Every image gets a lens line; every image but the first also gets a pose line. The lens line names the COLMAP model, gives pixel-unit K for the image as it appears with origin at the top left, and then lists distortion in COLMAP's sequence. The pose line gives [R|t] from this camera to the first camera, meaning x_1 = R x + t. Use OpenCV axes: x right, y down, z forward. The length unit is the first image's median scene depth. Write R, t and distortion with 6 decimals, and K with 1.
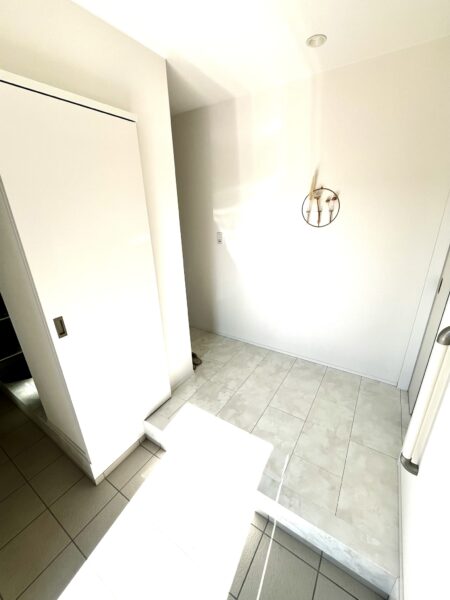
lens RADIAL K [[244.4, 0, 223.9], [0, 244.4, 298.3], [0, 0, 1]] dist [-0.006079, 0.000218]
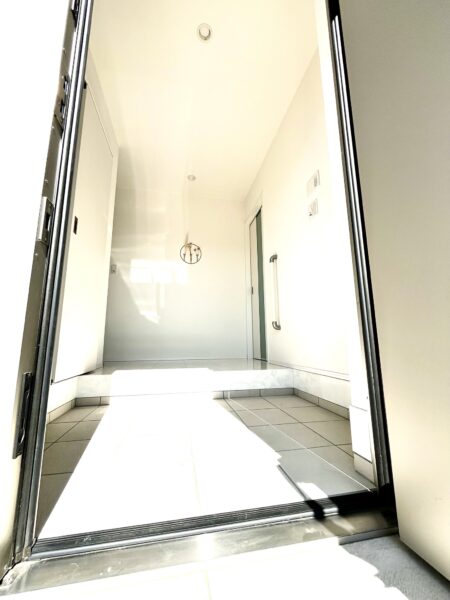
lens RADIAL K [[244.4, 0, 223.9], [0, 244.4, 298.3], [0, 0, 1]] dist [-0.006079, 0.000218]
pose [[0.719829, 0.145253, 0.678784, -0.576656], [0.225836, 0.875657, -0.426875, 0.713521], [-0.656387, 0.460571, 0.597520, -0.040664]]
